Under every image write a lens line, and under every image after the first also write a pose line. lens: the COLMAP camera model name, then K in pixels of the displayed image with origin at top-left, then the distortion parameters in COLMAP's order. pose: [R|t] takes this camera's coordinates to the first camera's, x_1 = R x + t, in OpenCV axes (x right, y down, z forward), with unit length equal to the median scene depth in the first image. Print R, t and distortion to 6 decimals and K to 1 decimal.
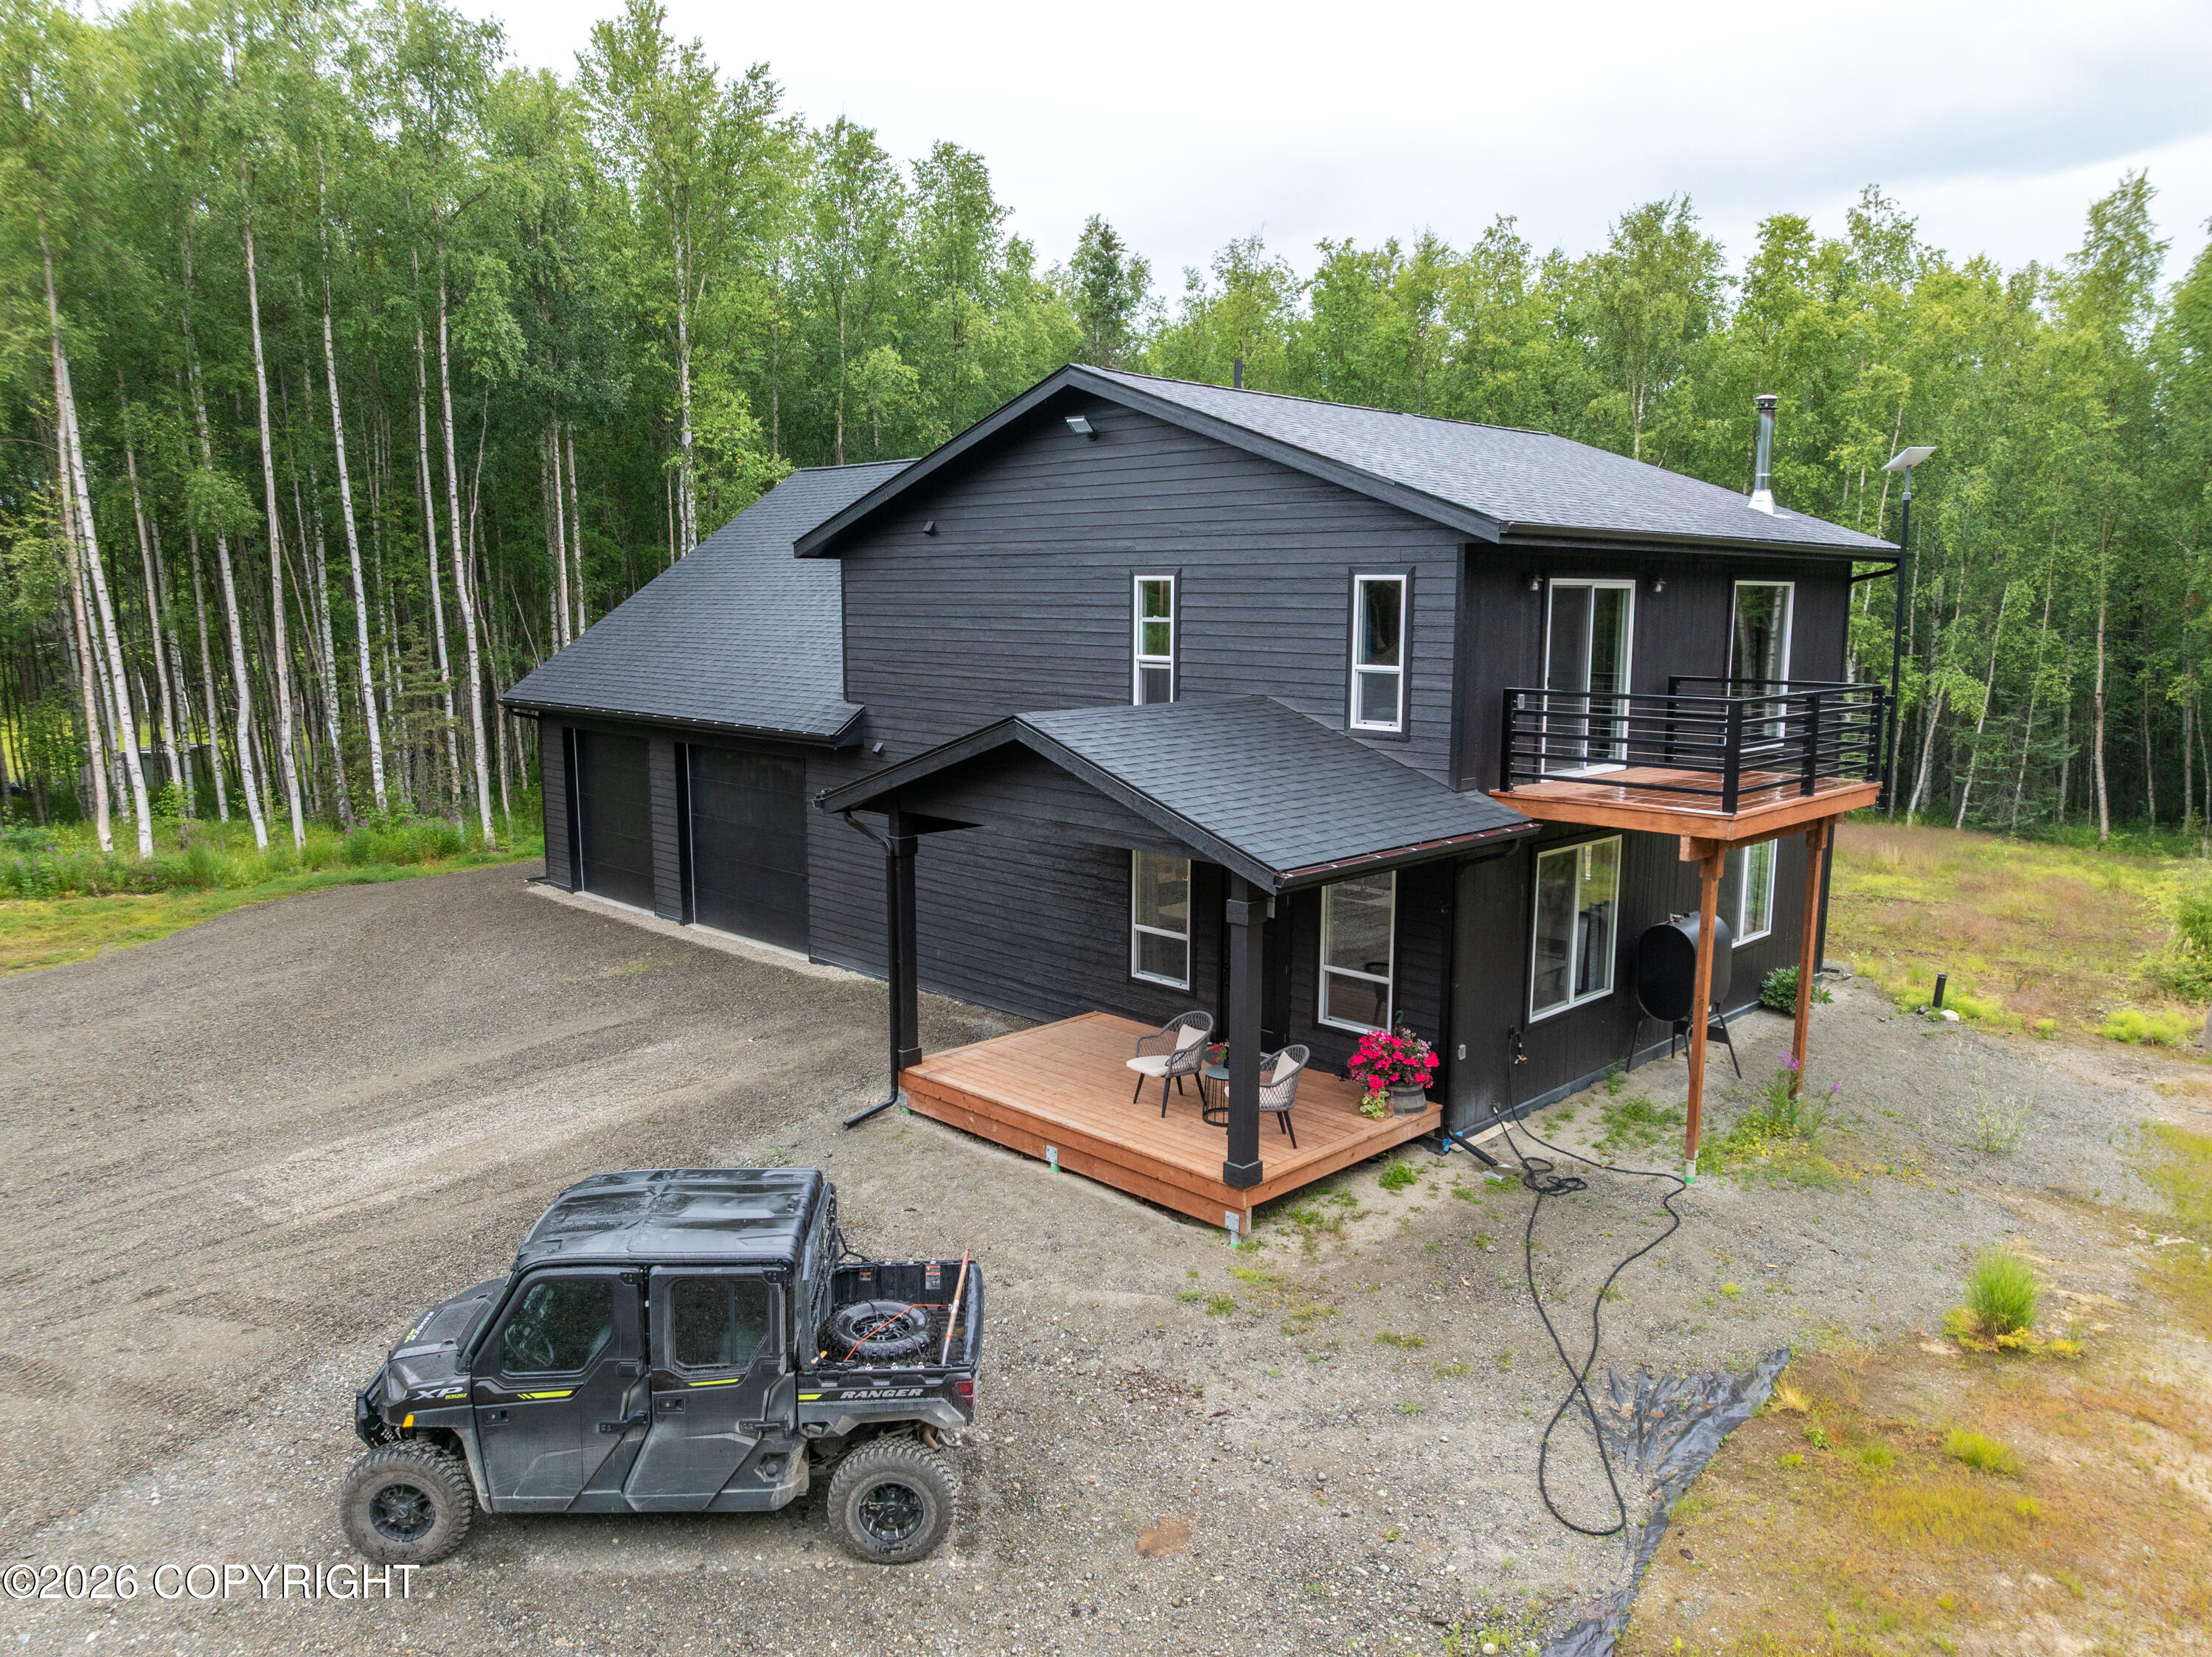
lens RADIAL K [[1558.2, 0, 1103.5], [0, 1558.2, 839.8], [0, 0, 1]] dist [-0.031797, 0.003973]
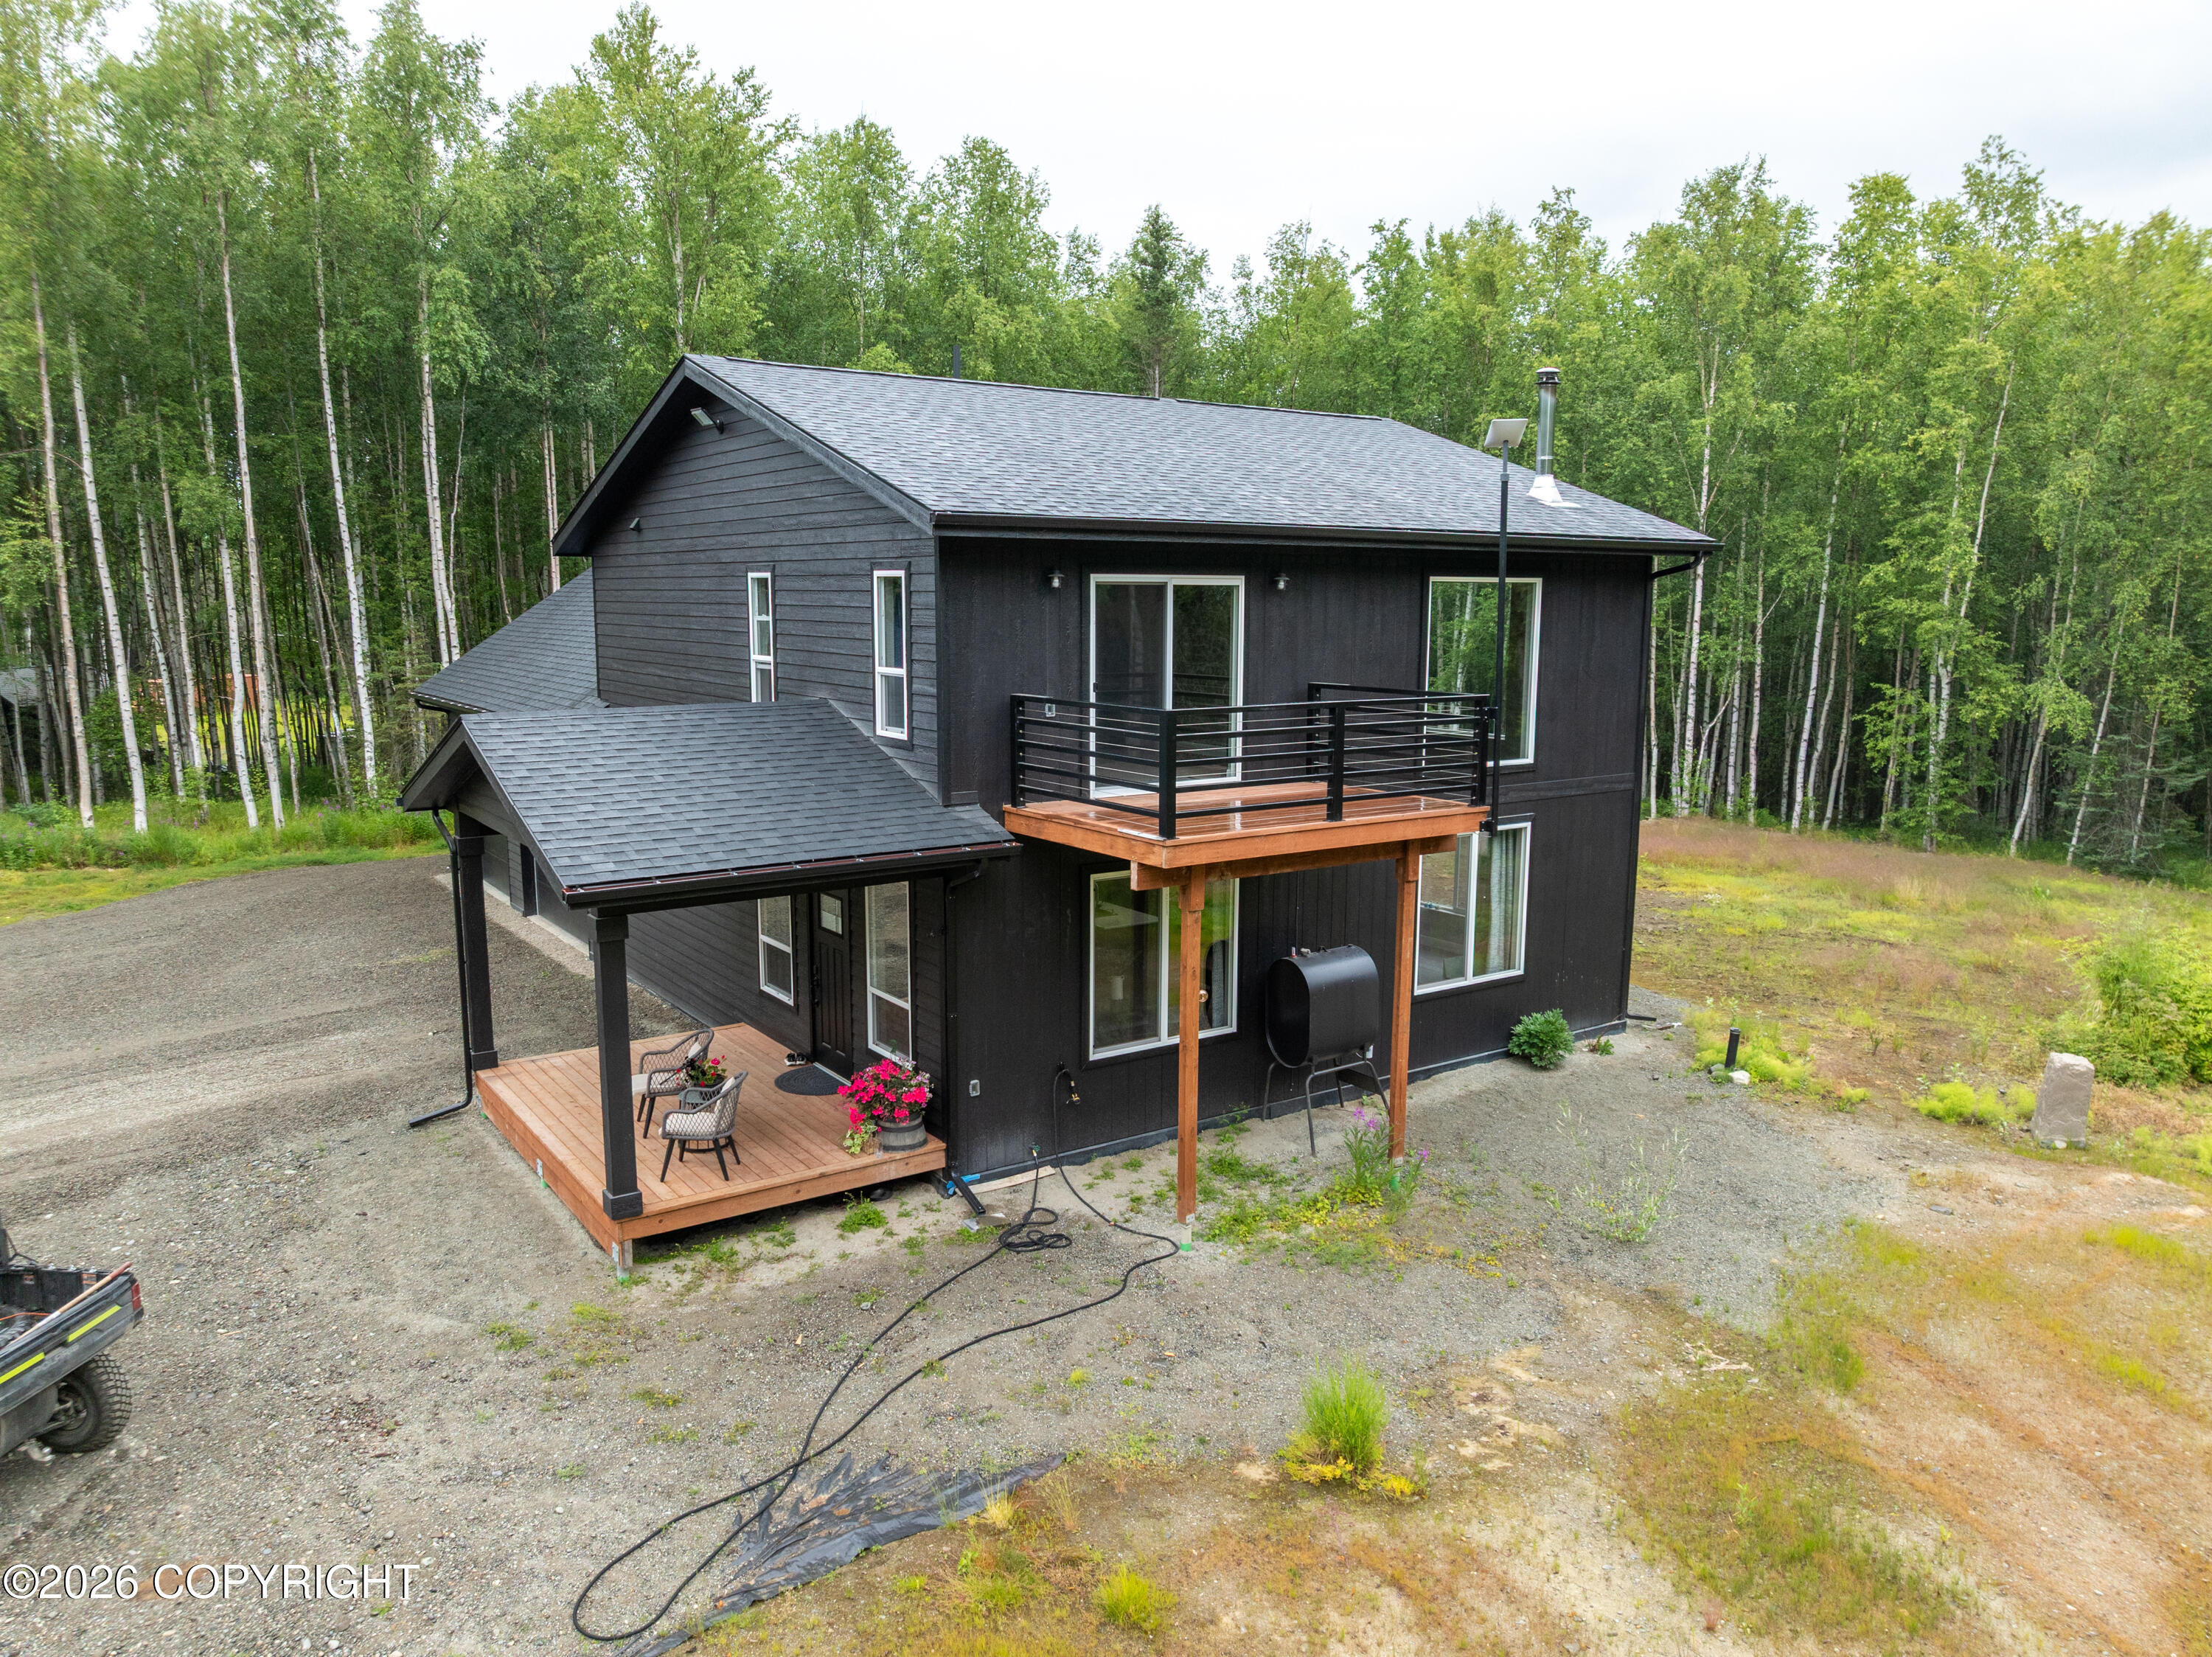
lens RADIAL K [[1558.2, 0, 1104.7], [0, 1558.2, 839.5], [0, 0, 1]] dist [-0.031797, 0.003973]
pose [[0.984229, 0.029763, -0.174377, 0.359381], [-0.029757, 0.999554, 0.002650, -0.012135], [0.174378, 0.002580, 0.984675, 0.081272]]
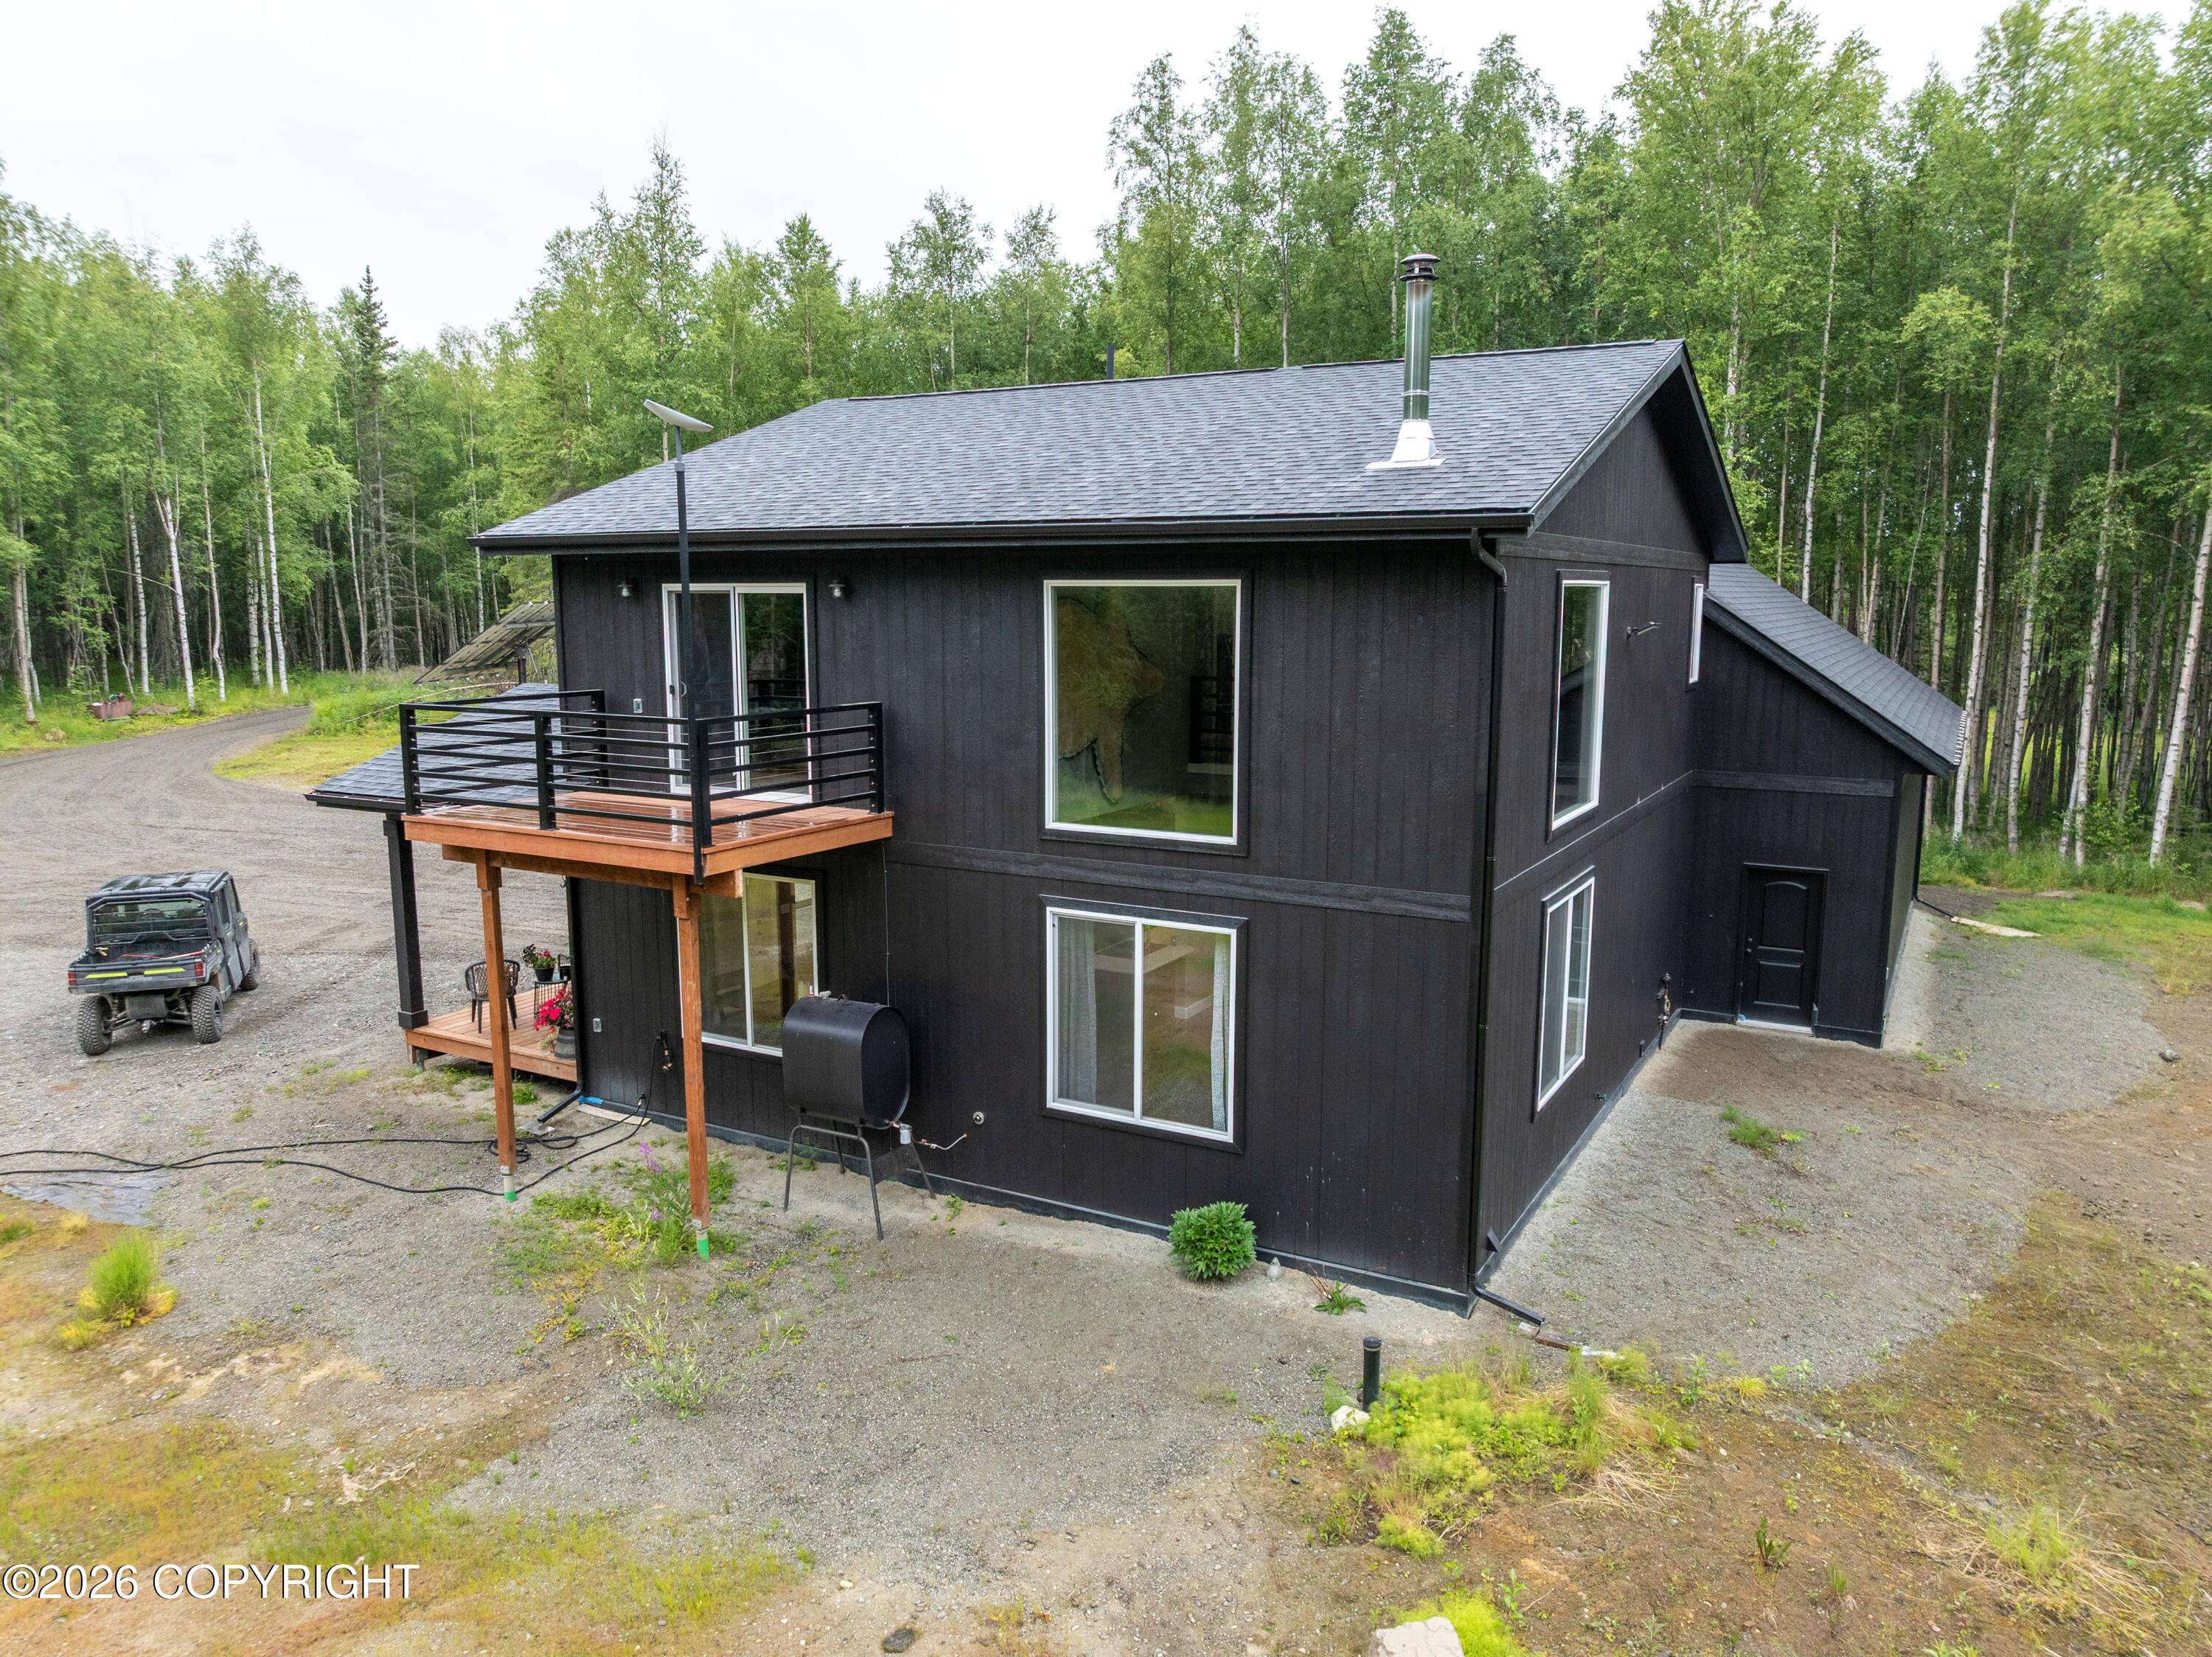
lens RADIAL K [[1558.2, 0, 1095.1], [0, 1558.2, 837.4], [0, 0, 1]] dist [-0.031797, 0.003973]
pose [[0.261736, 0.147505, -0.953801, 1.031898], [-0.147845, 0.982716, 0.111406, -0.126079], [0.953749, 0.111856, 0.279020, 0.787224]]
